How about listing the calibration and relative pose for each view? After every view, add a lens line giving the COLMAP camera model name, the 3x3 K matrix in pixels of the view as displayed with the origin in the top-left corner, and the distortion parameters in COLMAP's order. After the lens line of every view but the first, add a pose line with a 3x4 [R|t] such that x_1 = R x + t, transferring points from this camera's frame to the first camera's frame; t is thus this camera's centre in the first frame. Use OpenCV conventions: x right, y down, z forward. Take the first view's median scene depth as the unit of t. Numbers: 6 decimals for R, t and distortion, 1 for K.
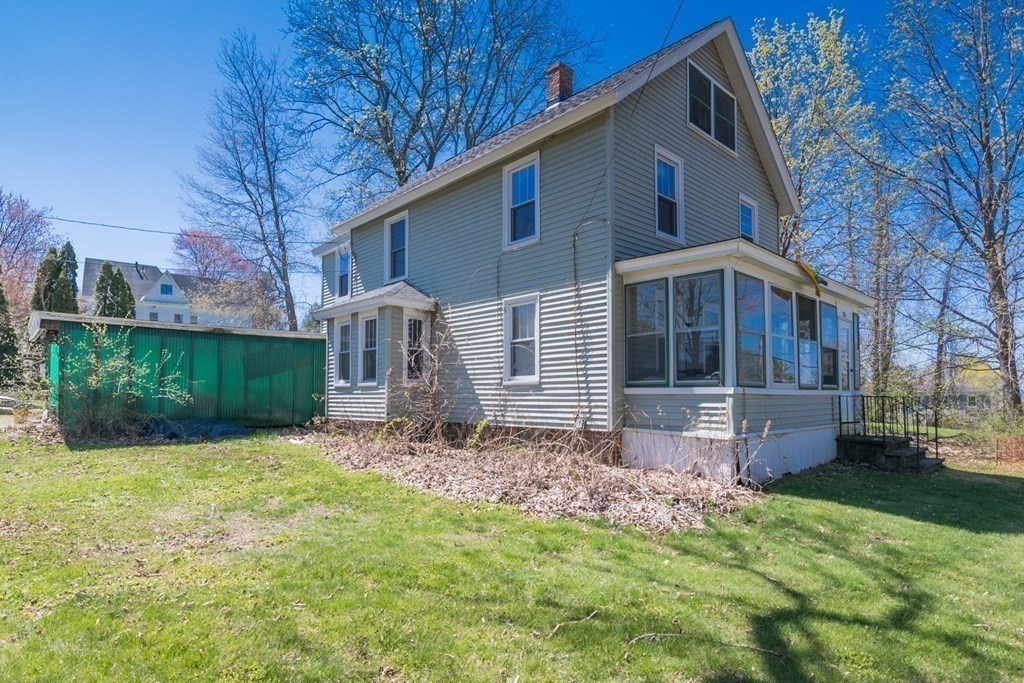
lens RADIAL K [[549.6, 0, 511.8], [0, 549.6, 372.1], [0, 0, 1]] dist [-0.000530, -0.000040]
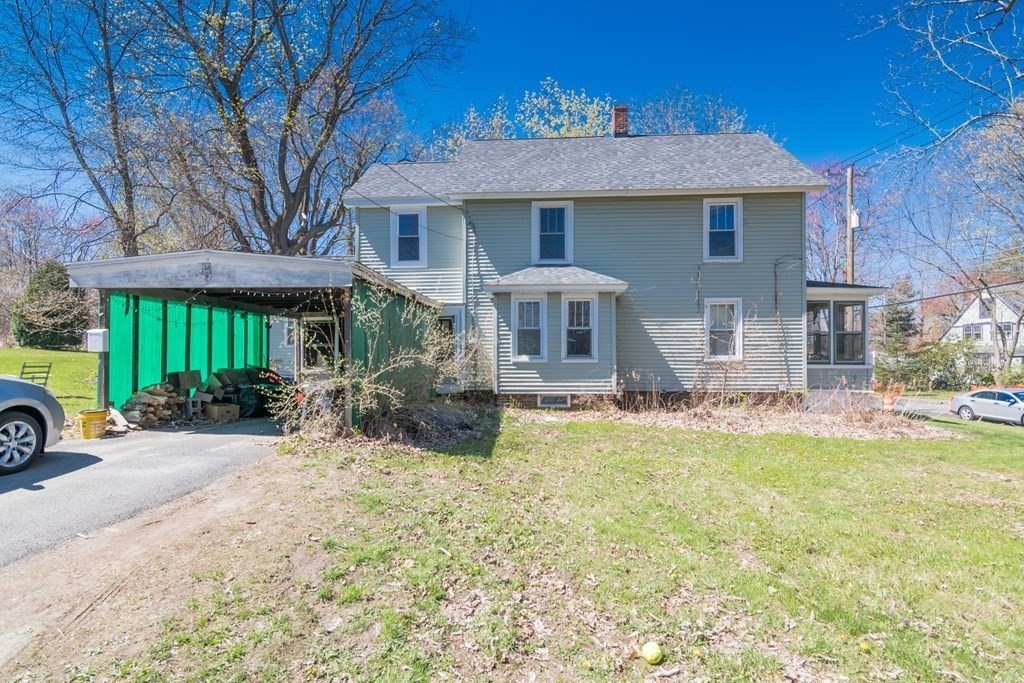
lens RADIAL K [[495.0, 0, 512.0], [0, 495.0, 341.5], [0, 0, 1]] dist [-0.000876, -0.000070]
pose [[0.730863, 0.013091, 0.682398, -1.179583], [-0.028779, 0.999518, 0.011648, -0.026507], [-0.681917, -0.028152, 0.730888, 0.430193]]
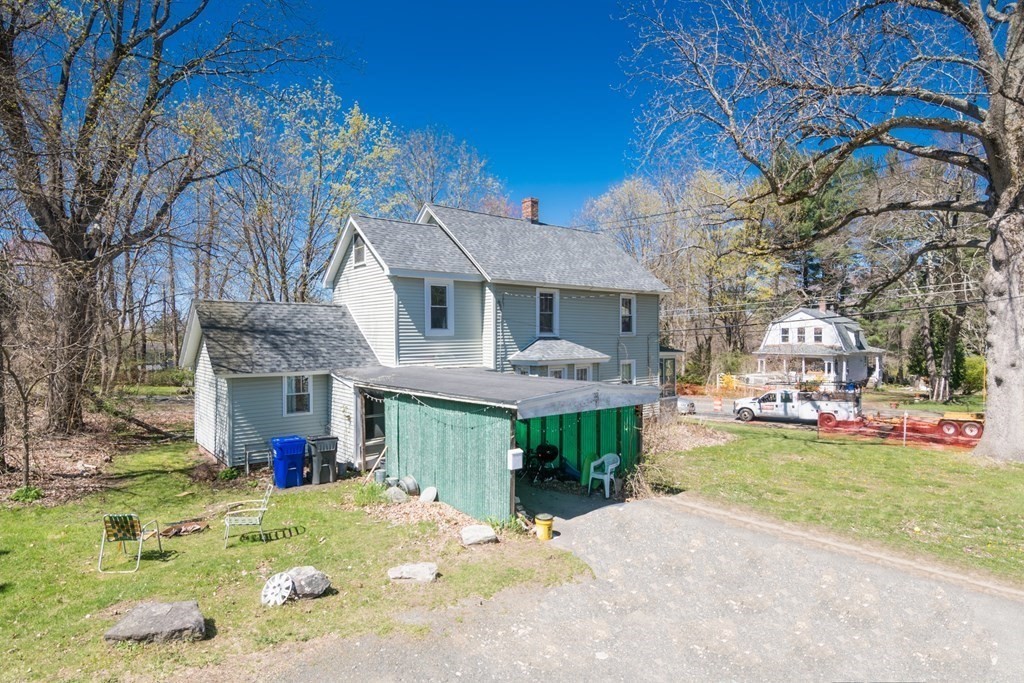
lens RADIAL K [[537.5, 0, 512.0], [0, 537.5, 341.5], [0, 0, 1]] dist [0.000415, -0.000012]
pose [[0.056415, -0.013024, 0.998322, -2.027271], [-0.039489, 0.999103, 0.015266, -0.214040], [-0.997626, -0.040284, 0.055850, 1.285446]]
